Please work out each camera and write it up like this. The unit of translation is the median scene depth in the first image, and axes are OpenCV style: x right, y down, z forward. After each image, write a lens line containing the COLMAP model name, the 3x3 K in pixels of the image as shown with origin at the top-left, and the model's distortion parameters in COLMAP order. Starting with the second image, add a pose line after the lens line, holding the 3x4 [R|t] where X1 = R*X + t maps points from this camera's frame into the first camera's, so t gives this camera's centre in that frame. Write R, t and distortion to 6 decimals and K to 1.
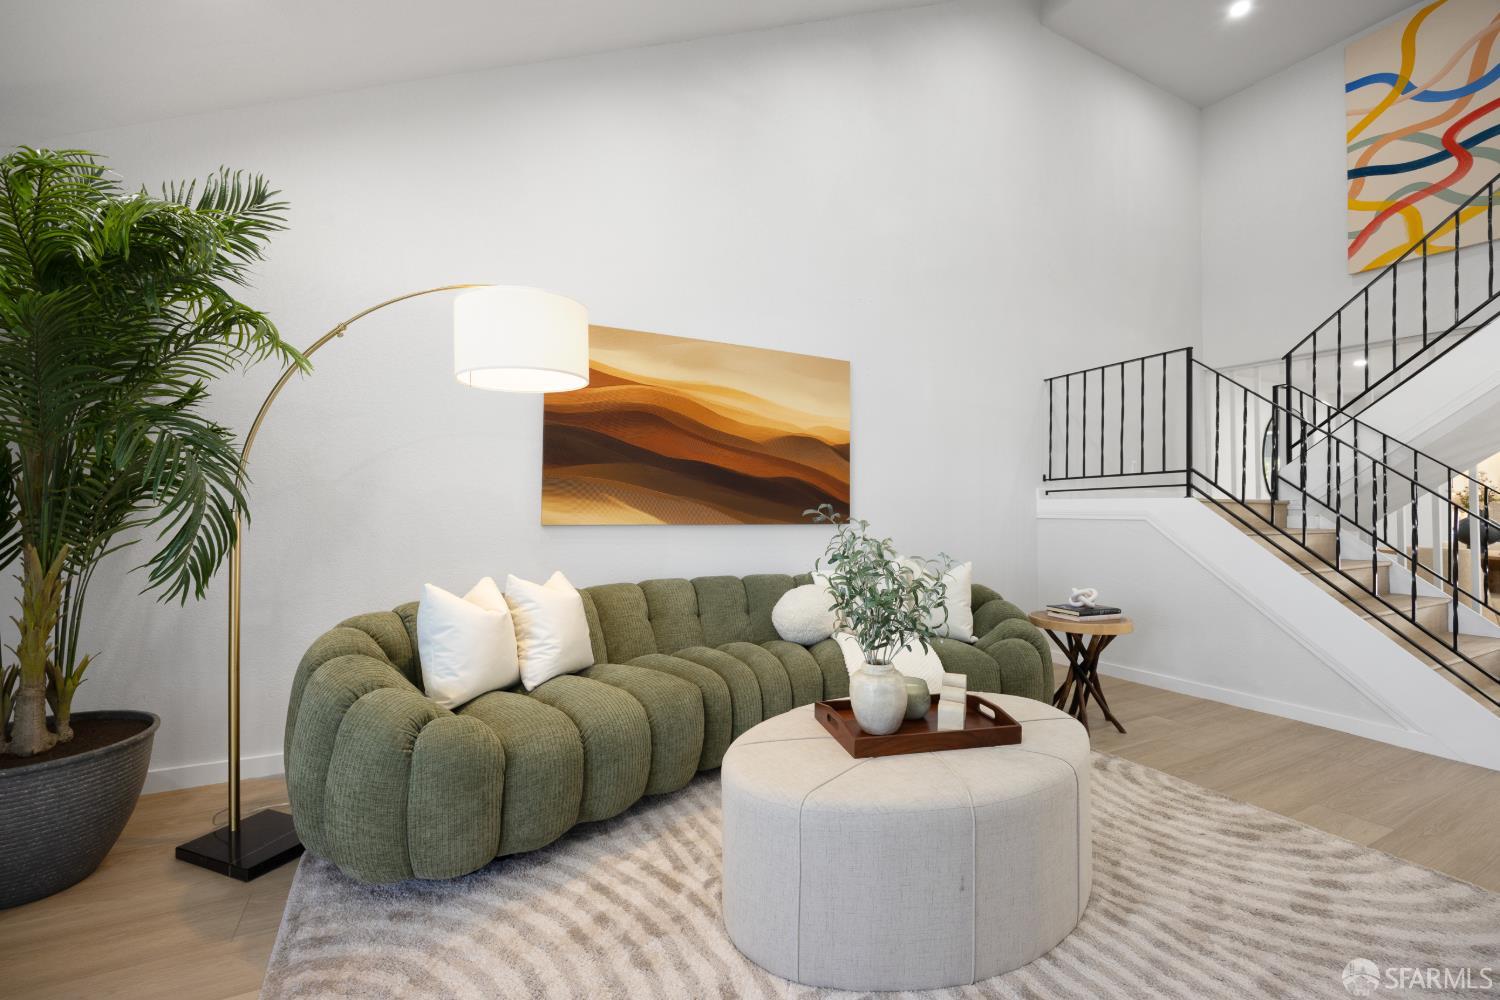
lens RADIAL K [[636.3, 0, 749.5], [0, 636.3, 481.3], [0, 0, 1]] dist [-0.007721, 0.000416]
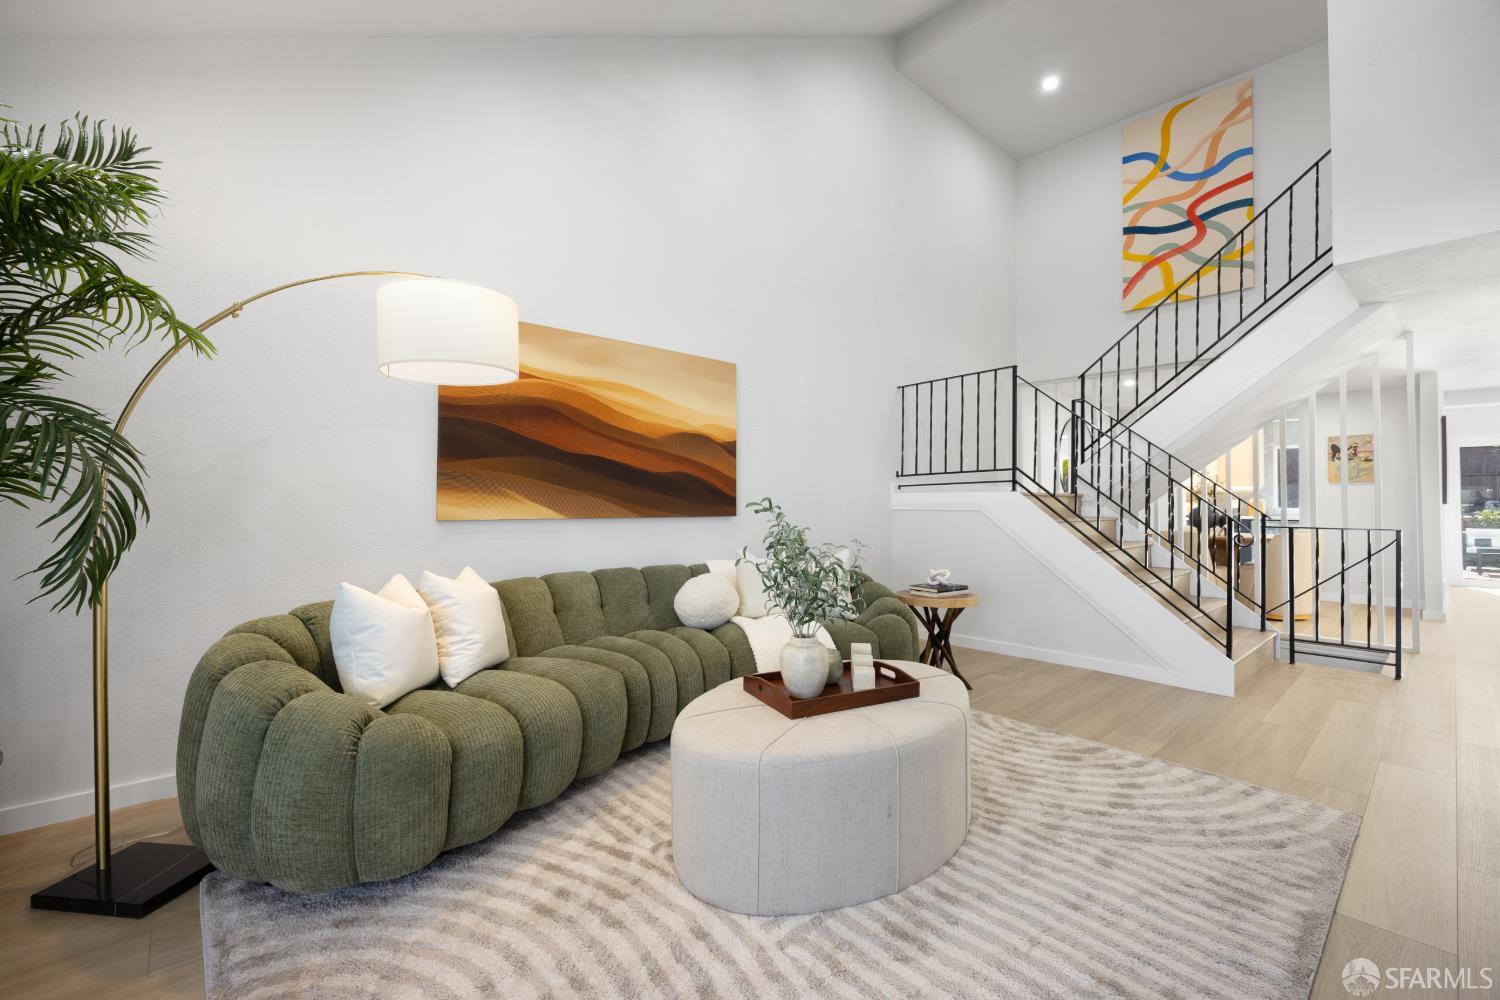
lens RADIAL K [[633.1, 0, 748.9], [0, 633.1, 477.5], [0, 0, 1]] dist [-0.002439, -0.000564]
pose [[0.970351, 0.004690, 0.241653, -0.144826], [-0.005868, 0.999974, 0.004158, -0.004324], [-0.241628, -0.005453, 0.970354, -0.069039]]
